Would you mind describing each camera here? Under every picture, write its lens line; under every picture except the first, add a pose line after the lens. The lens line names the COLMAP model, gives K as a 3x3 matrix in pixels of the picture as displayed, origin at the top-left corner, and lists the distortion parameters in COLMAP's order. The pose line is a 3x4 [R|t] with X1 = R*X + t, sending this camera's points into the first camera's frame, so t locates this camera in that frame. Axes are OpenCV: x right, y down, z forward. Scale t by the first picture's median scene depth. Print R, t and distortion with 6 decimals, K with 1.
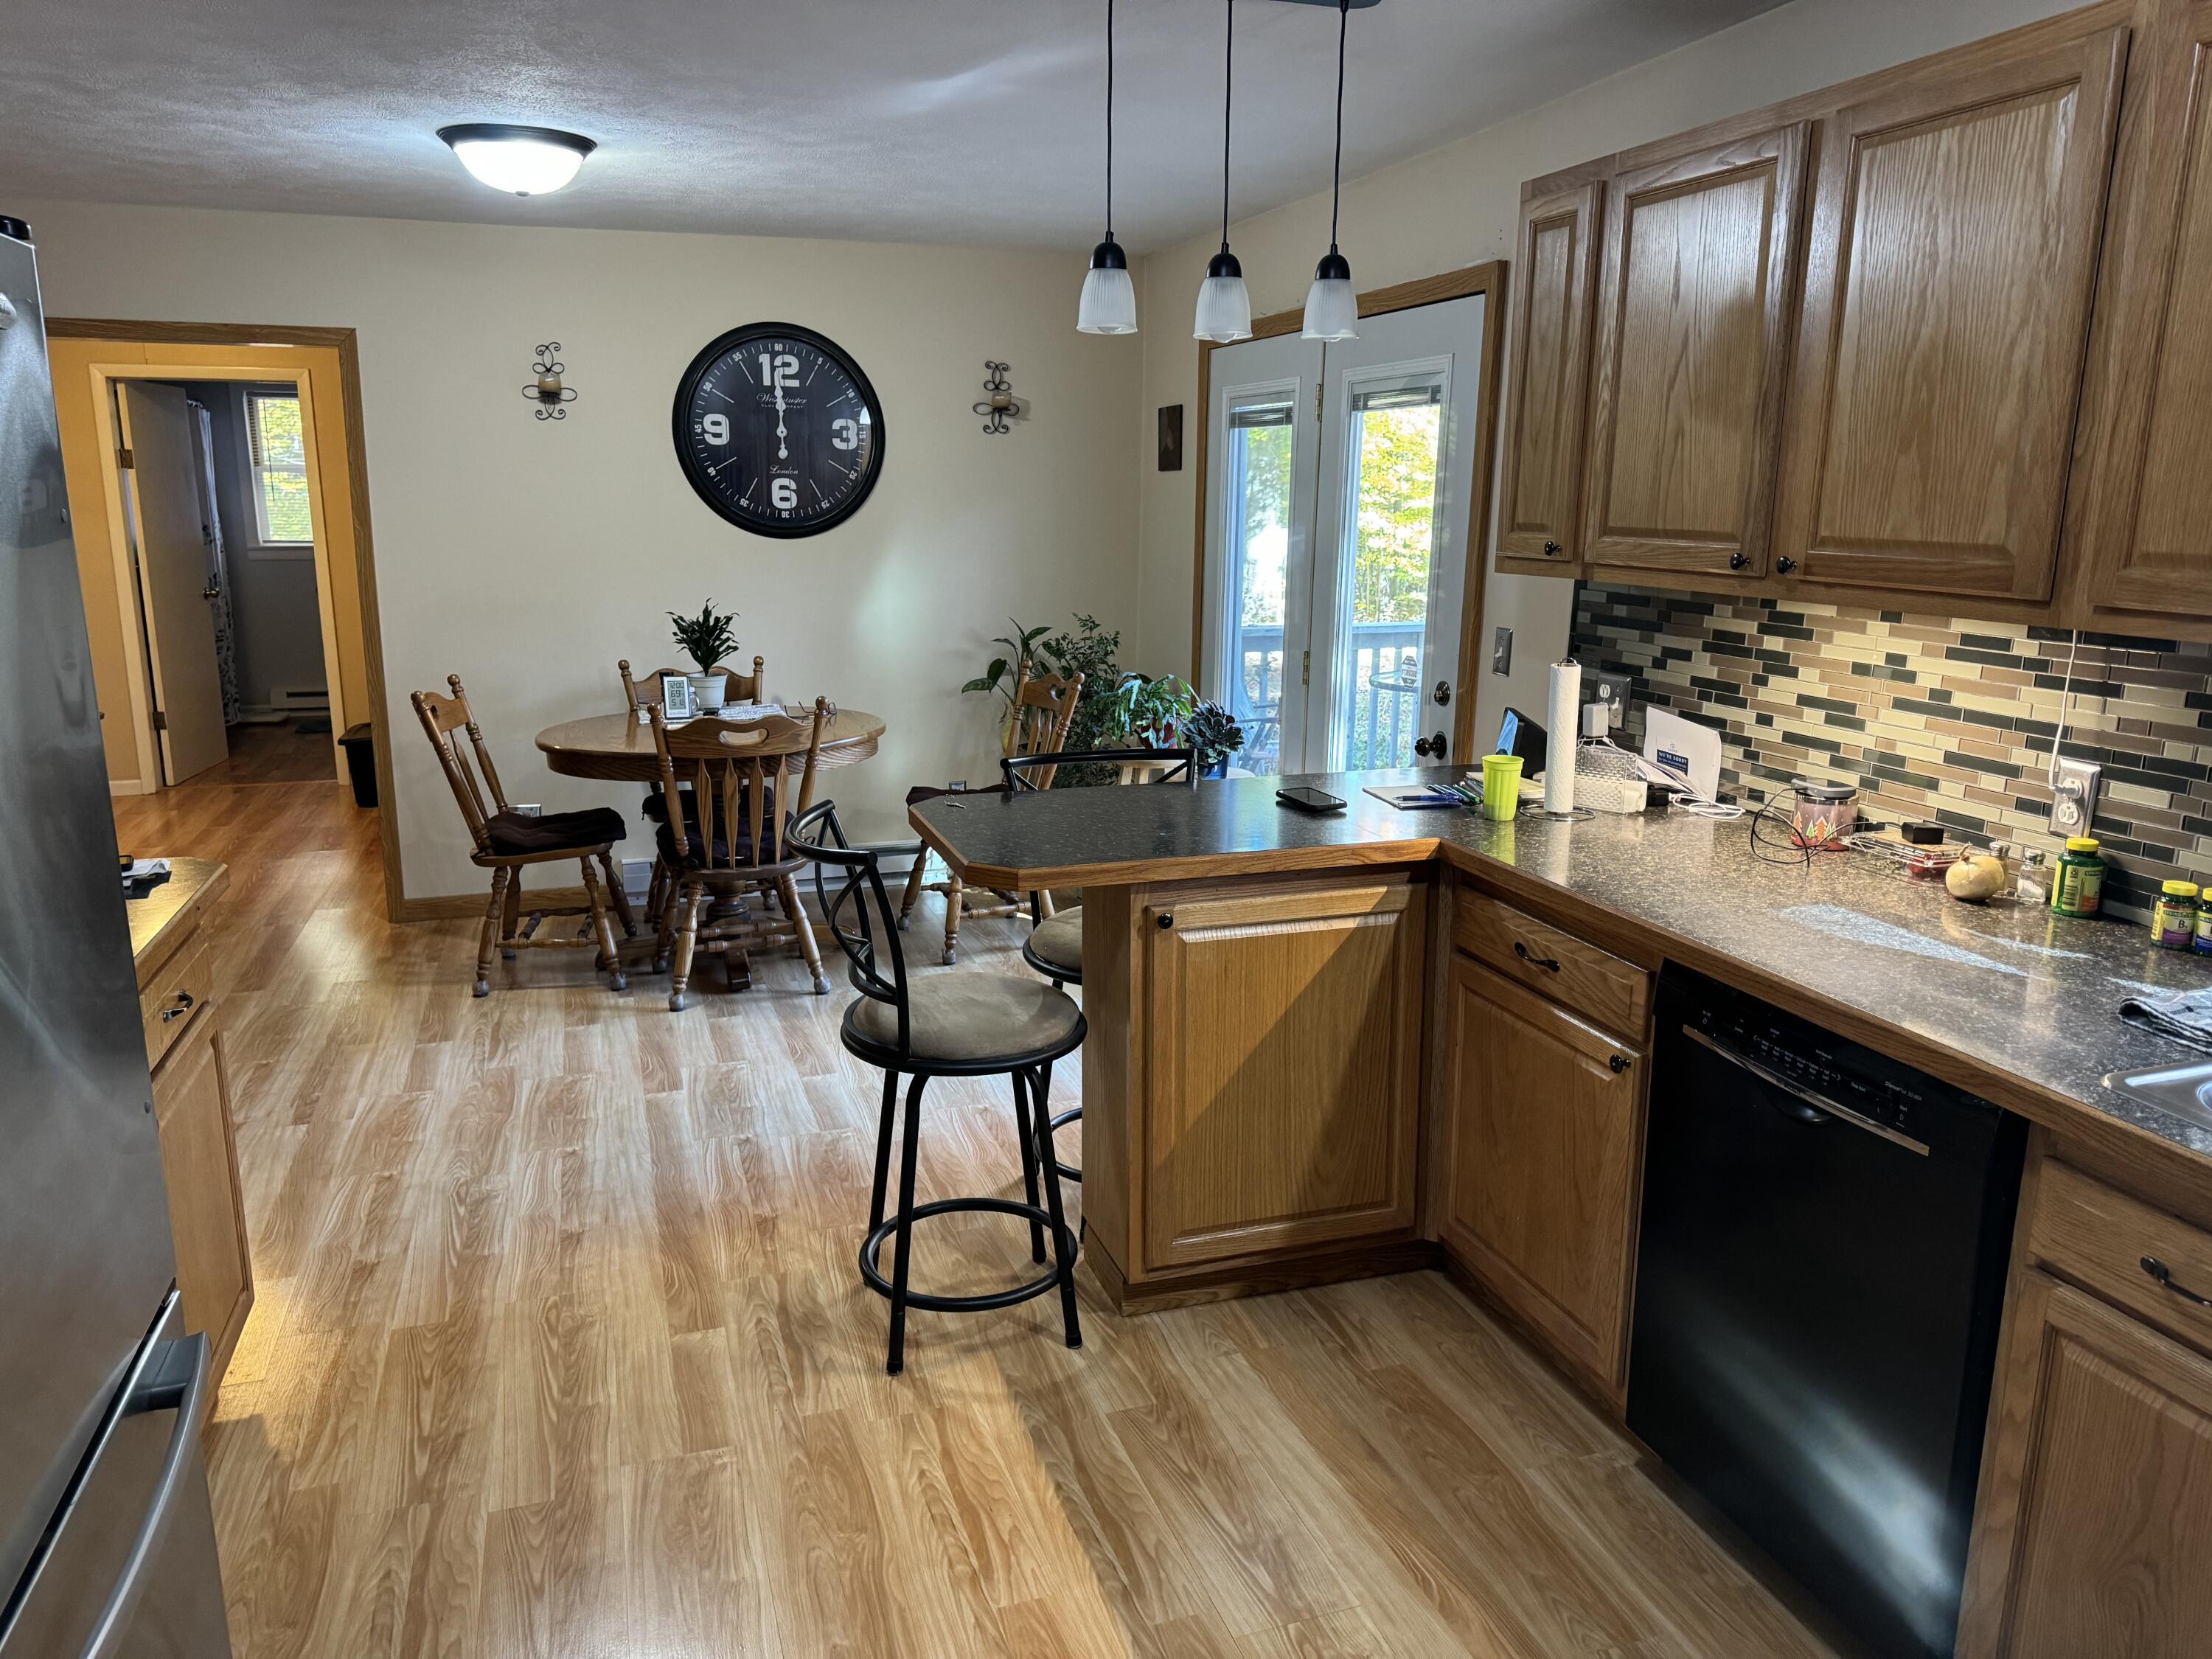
lens RADIAL K [[1554.6, 0, 1111.0], [0, 1554.6, 834.3], [0, 0, 1]] dist [0.067734, -0.083261]
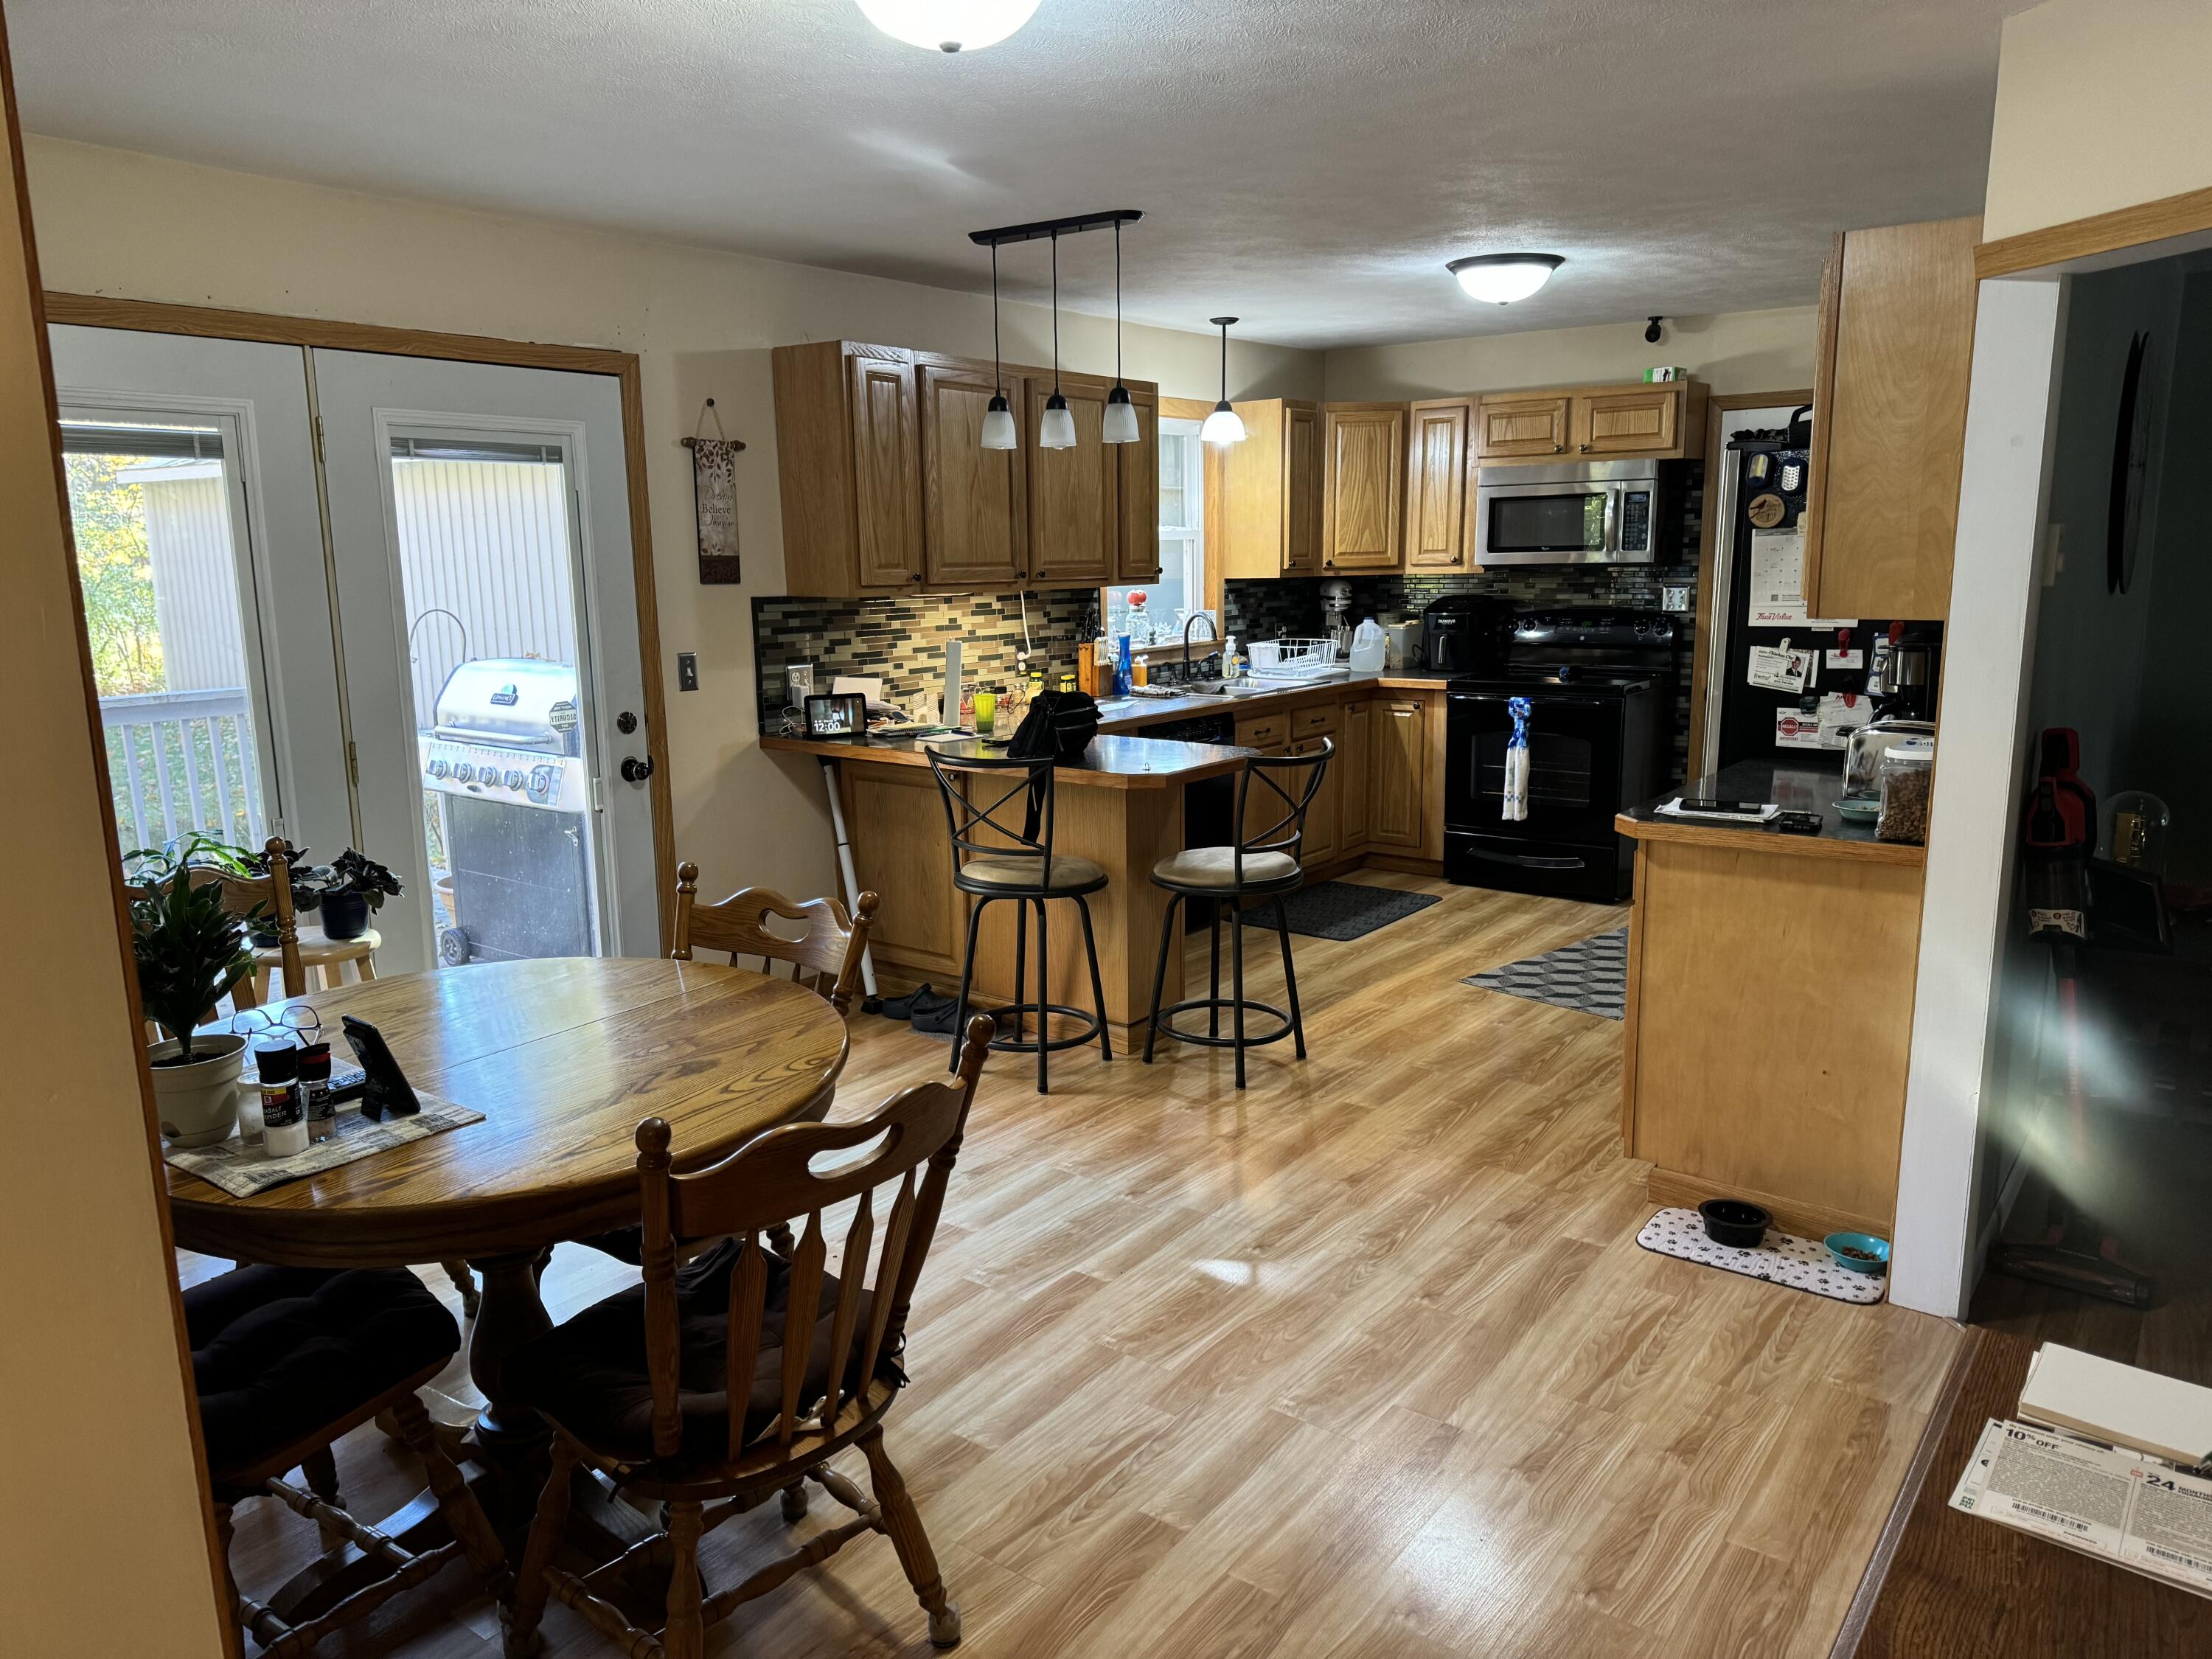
lens RADIAL K [[1554.6, 0, 1089.0], [0, 1554.6, 858.5], [0, 0, 1]] dist [0.067734, -0.083261]
pose [[-0.569535, -0.162640, 0.805716, -1.282721], [0.188515, 0.928255, 0.320631, -0.425945], [-0.800058, 0.334500, -0.498014, 1.884583]]
